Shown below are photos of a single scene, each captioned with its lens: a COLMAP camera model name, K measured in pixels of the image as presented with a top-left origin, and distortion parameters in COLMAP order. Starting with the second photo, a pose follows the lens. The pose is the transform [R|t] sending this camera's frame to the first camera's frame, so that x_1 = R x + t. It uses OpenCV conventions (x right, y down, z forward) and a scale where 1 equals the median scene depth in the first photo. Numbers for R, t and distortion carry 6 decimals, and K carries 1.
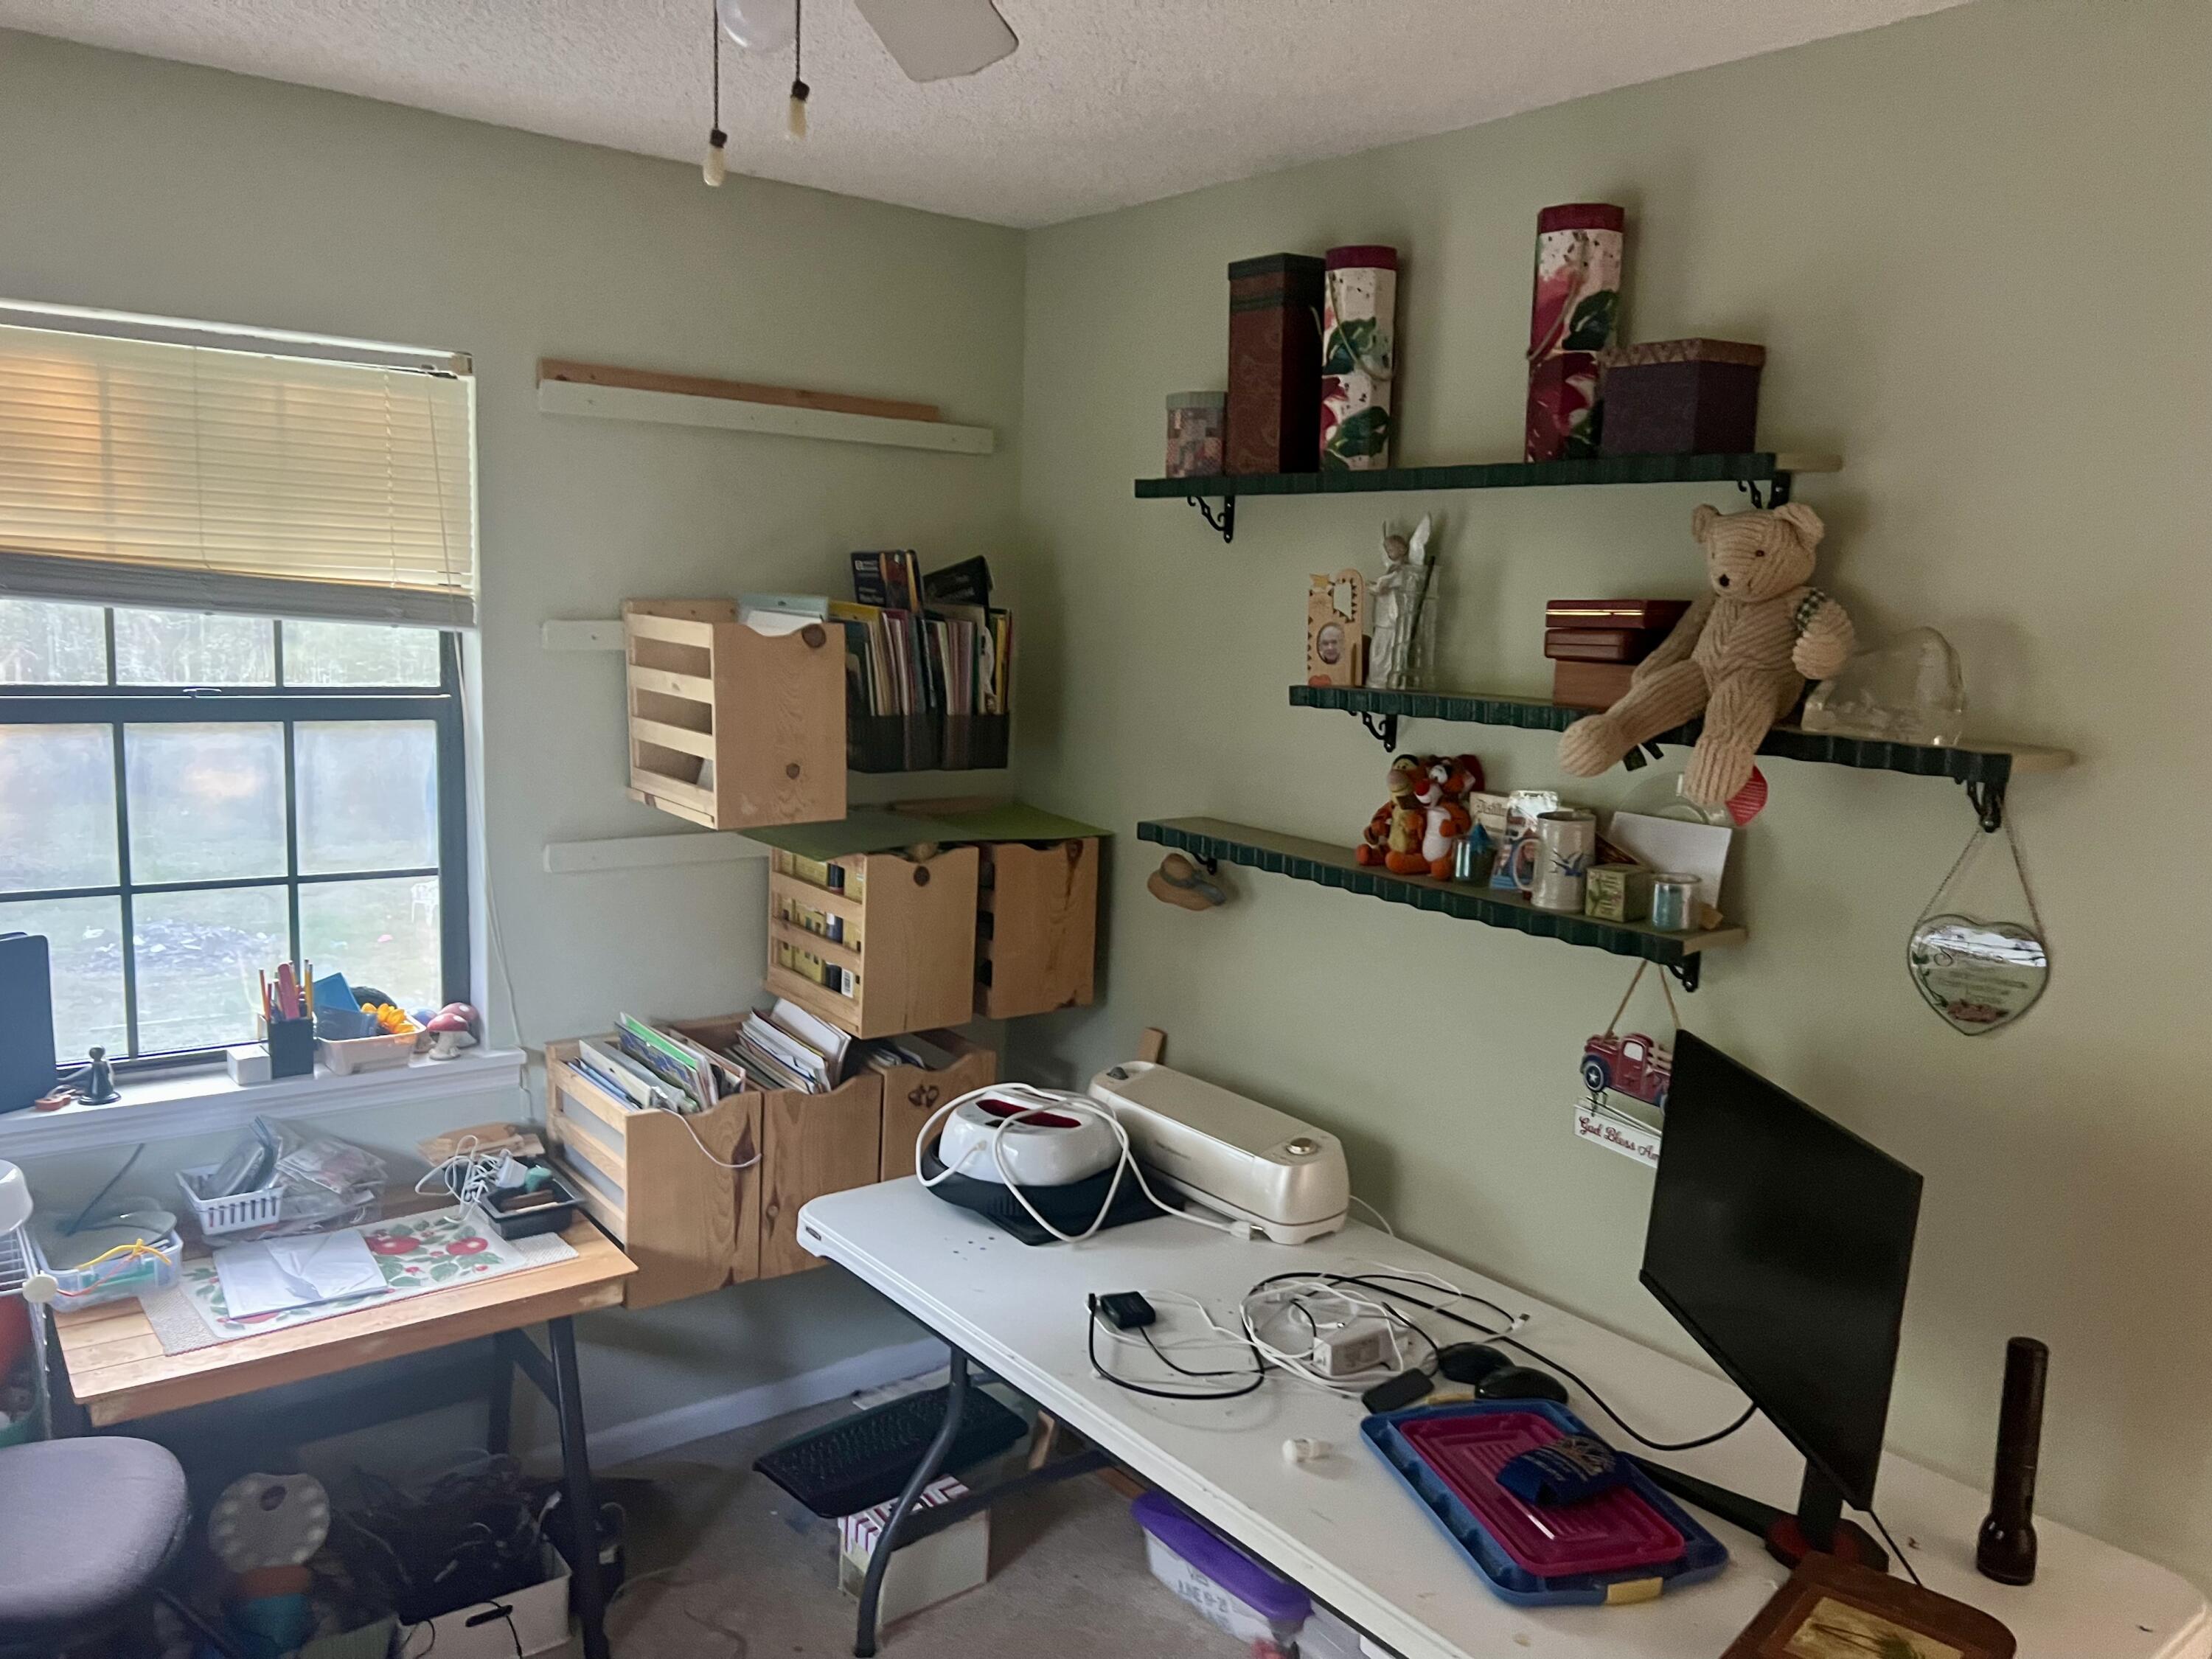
lens RADIAL K [[1653.4, 0, 1107.9], [0, 1653.4, 828.5], [0, 0, 1]] dist [0.027066, -0.033481]
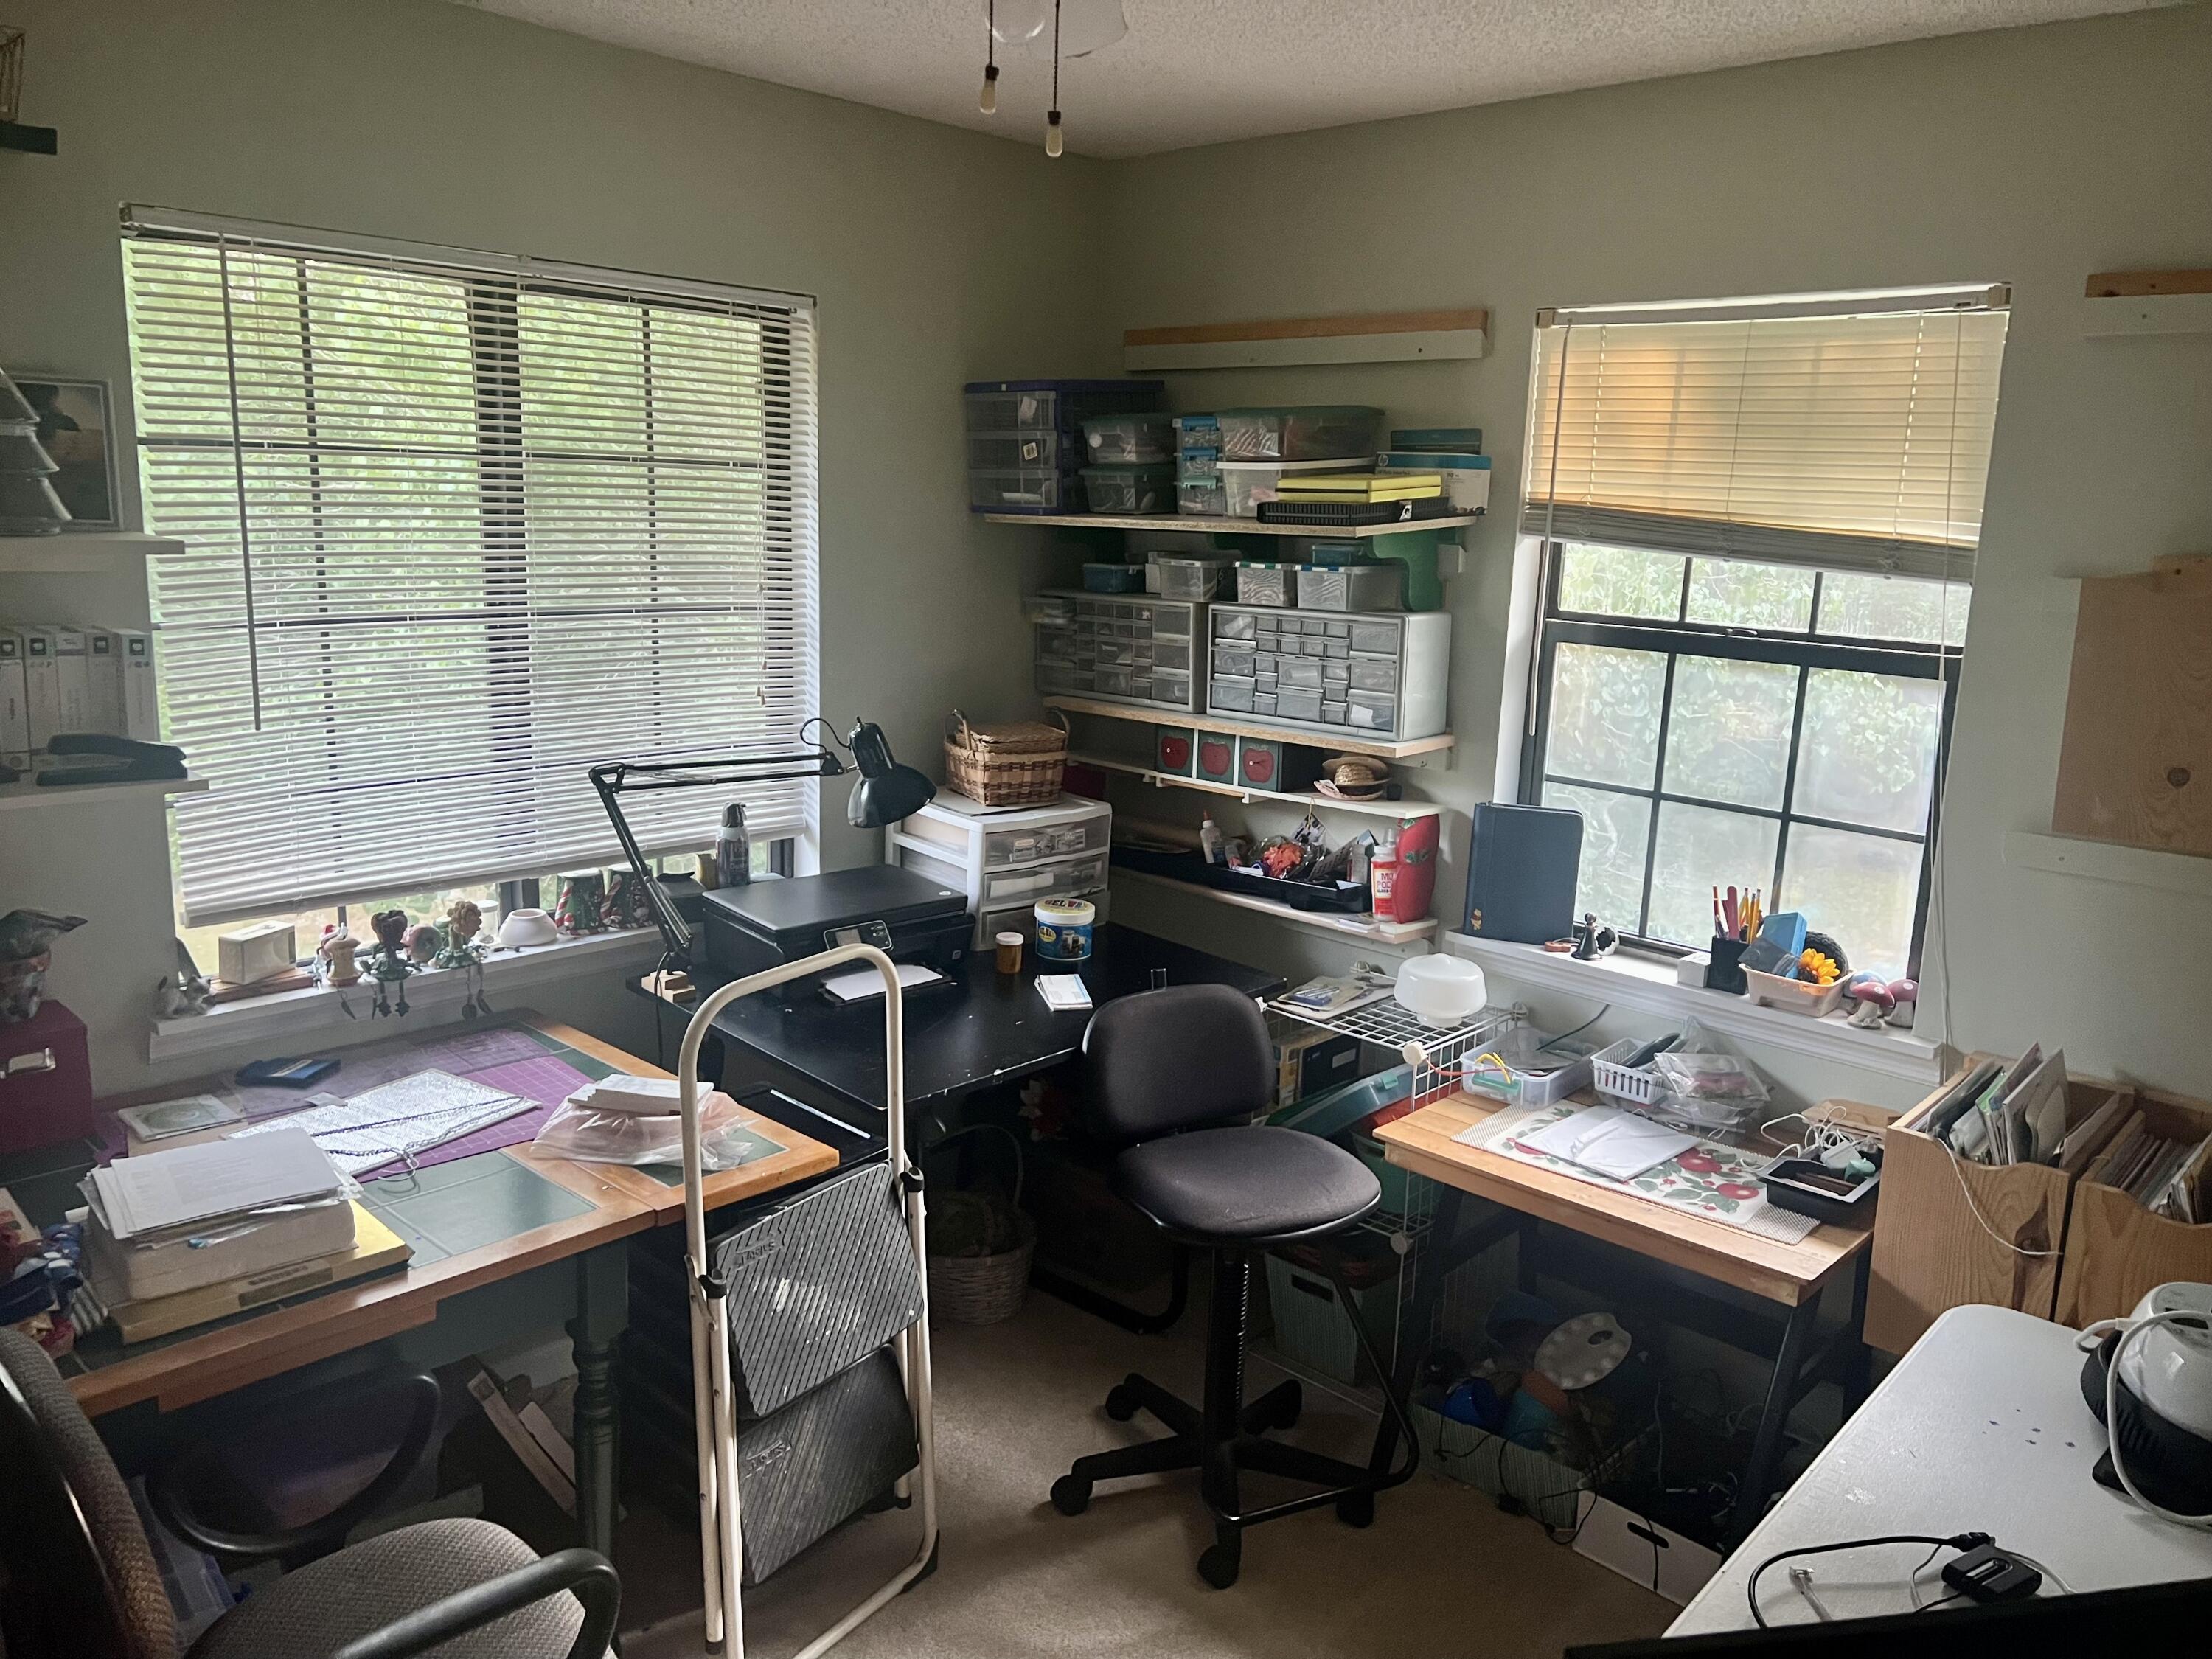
lens RADIAL K [[1627.0, 0, 1105.1], [0, 1627.0, 791.0], [0, 0, 1]] dist [0.026532, -0.026662]
pose [[0.167661, 0.144057, -0.975263, 0.469581], [-0.170337, 0.978621, 0.115269, -0.032520], [0.971017, 0.146797, 0.188615, 0.403228]]
